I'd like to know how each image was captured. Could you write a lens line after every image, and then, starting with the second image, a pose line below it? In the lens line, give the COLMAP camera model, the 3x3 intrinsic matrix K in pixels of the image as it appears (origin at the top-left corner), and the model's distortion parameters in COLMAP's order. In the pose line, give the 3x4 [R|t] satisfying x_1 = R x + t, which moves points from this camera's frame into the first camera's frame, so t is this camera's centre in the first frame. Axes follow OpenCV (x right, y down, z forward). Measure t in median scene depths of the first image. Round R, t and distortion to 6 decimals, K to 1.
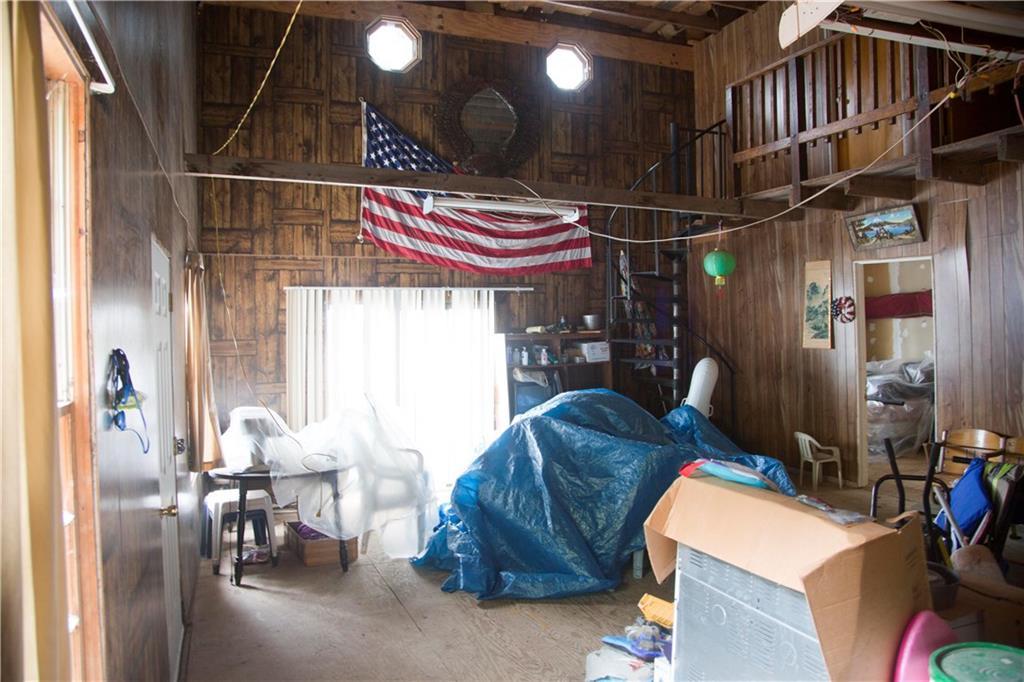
lens RADIAL K [[710.1, 0, 507.2], [0, 710.1, 337.5], [0, 0, 1]] dist [-0.102581, 0.035707]
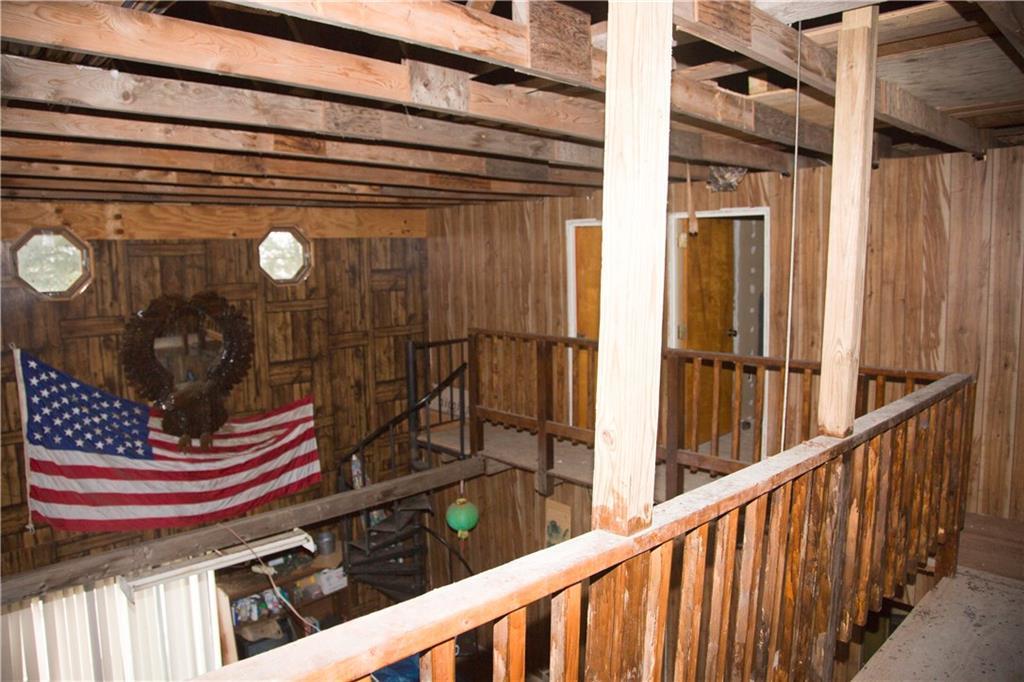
lens RADIAL K [[710.1, 0, 518.4], [0, 710.1, 342.0], [0, 0, 1]] dist [-0.102581, 0.035707]
pose [[0.919516, -0.048848, 0.390006, 0.010111], [0.013863, 0.995661, 0.092020, -0.386154], [-0.392809, -0.079208, 0.916203, 0.100497]]
